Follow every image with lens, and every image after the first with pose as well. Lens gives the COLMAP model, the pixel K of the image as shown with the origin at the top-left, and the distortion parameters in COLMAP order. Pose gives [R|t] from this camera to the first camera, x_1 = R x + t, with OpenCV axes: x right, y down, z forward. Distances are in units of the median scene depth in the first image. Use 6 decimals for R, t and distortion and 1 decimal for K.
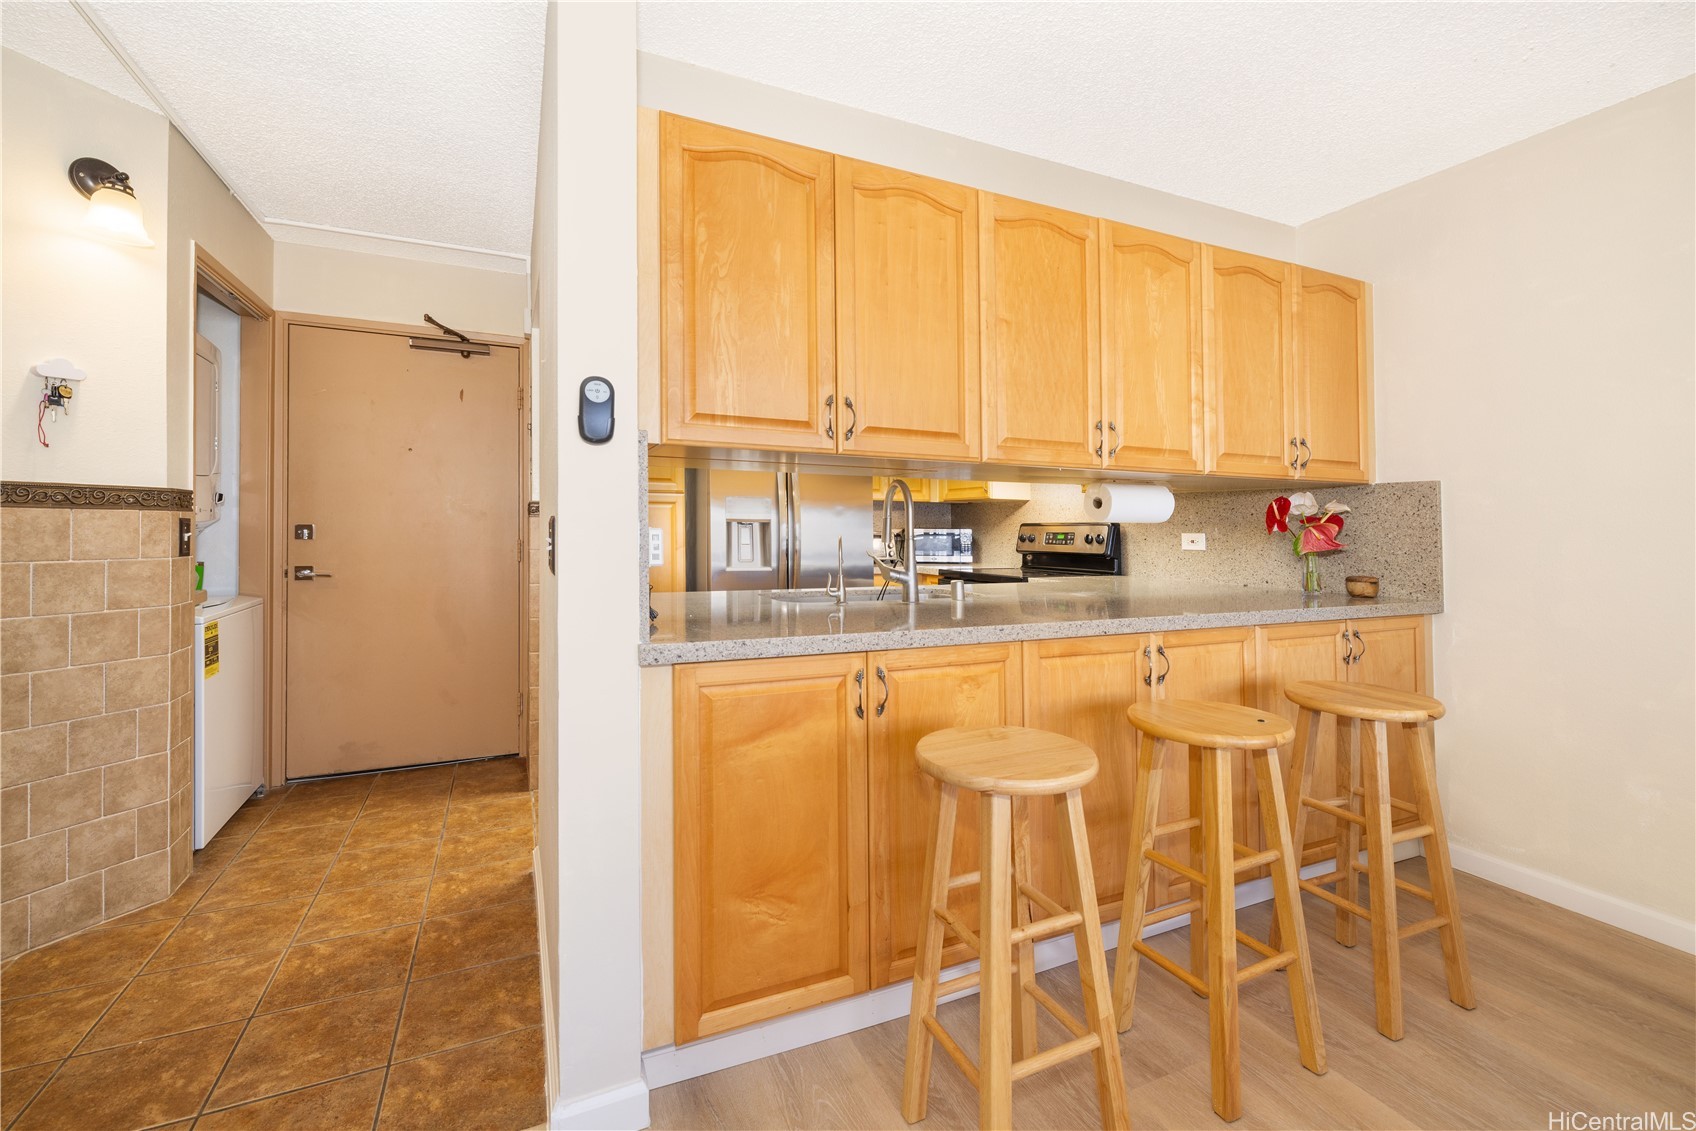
lens RADIAL K [[722.1, 0, 910.4], [0, 722.1, 510.3], [0, 0, 1]] dist [-0.001185, 0.001745]
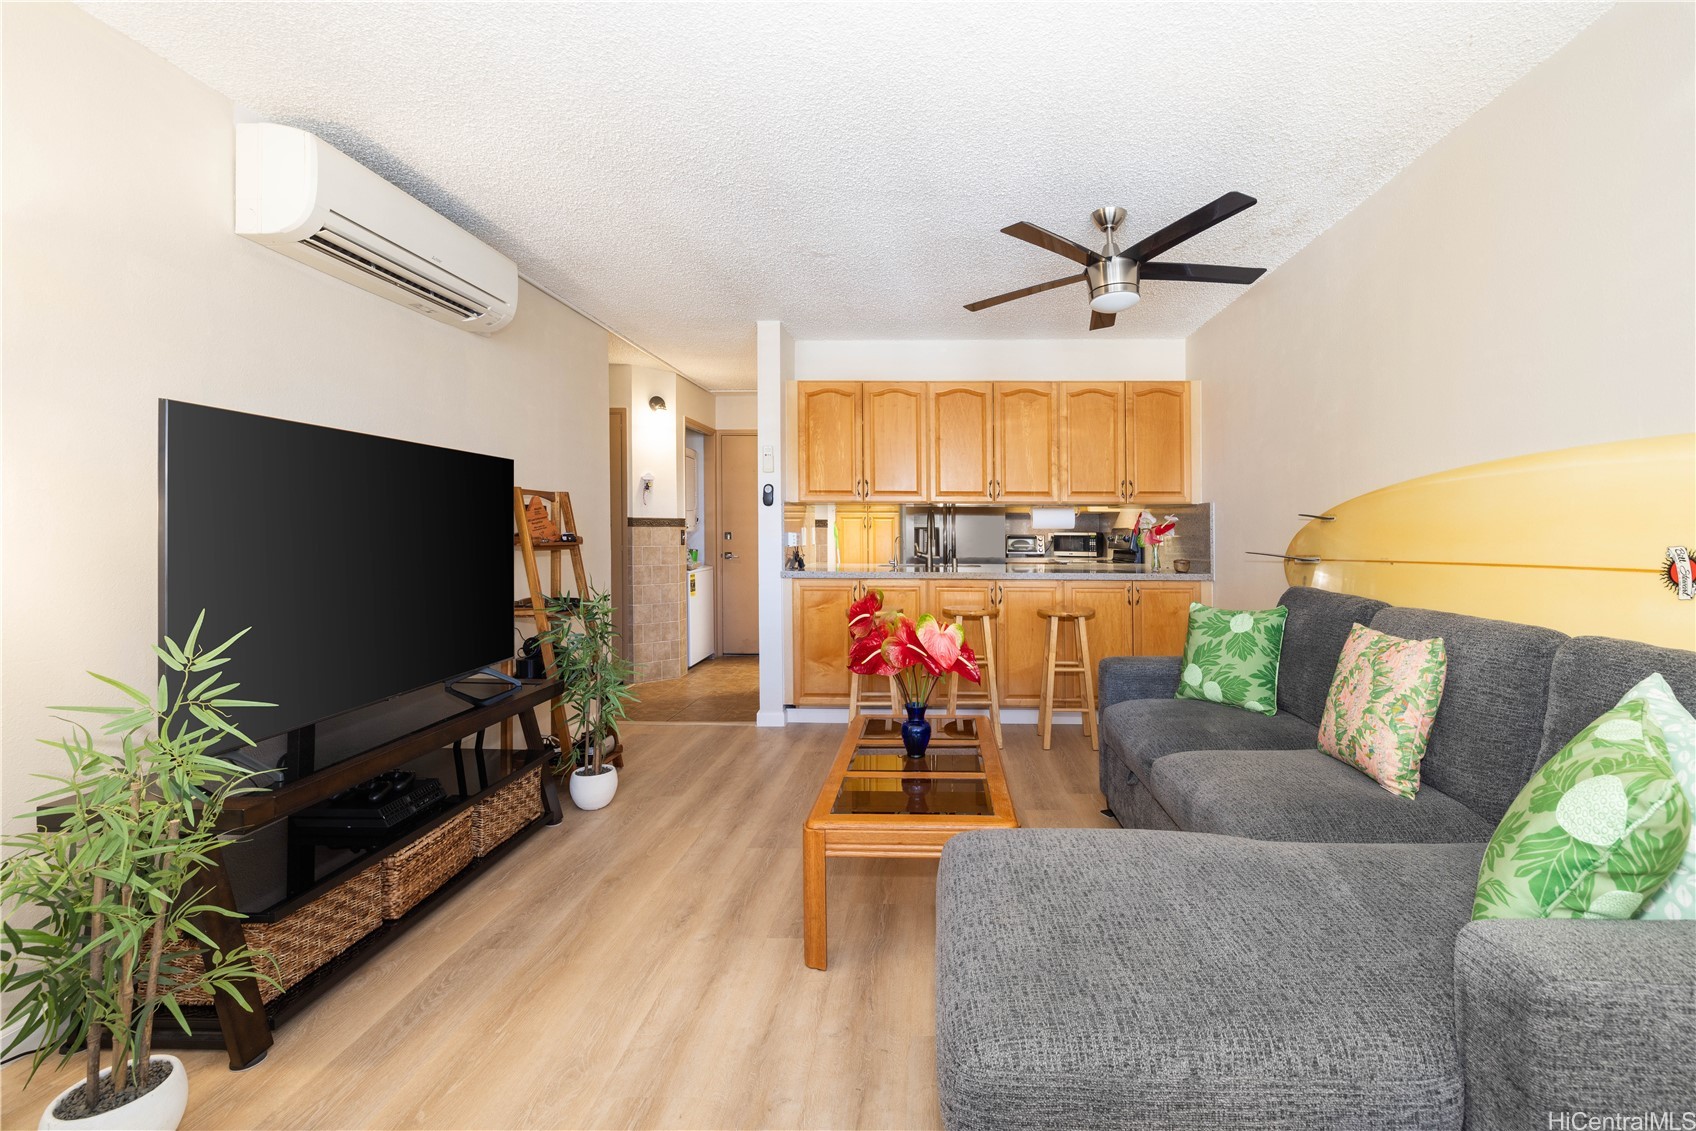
lens RADIAL K [[761.4, 0, 906.5], [0, 761.4, 510.4], [0, 0, 1]] dist [0.004561, 0.000948]
pose [[0.860102, -0.018993, -0.509768, 1.167041], [0.015983, 0.999819, -0.010283, -0.019237], [0.509871, 0.000697, 0.860250, -1.012607]]
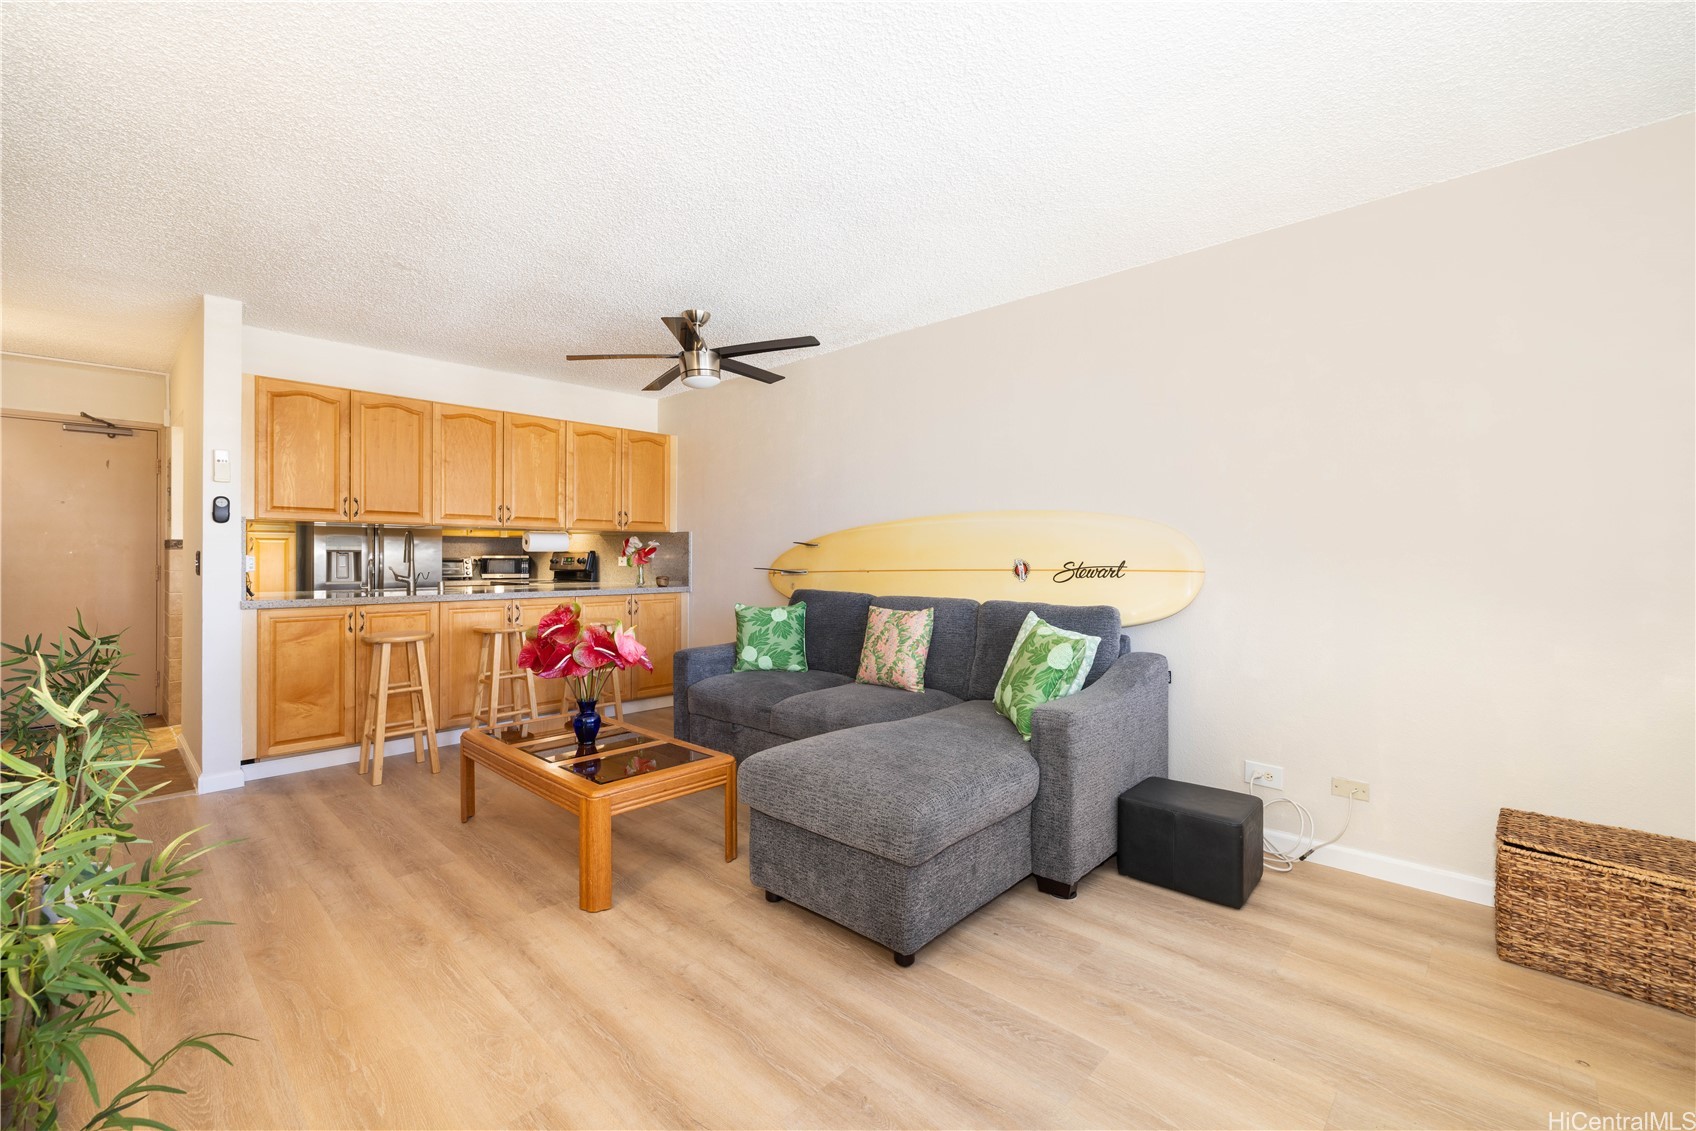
lens RADIAL K [[722.1, 0, 853.0], [0, 722.1, 532.8], [0, 0, 1]] dist [-0.001185, 0.001745]
pose [[0.954068, 0.002596, 0.299580, 0.623346], [-0.000767, 0.999980, -0.006224, -0.028367], [-0.299590, 0.005708, 0.954051, -1.407820]]
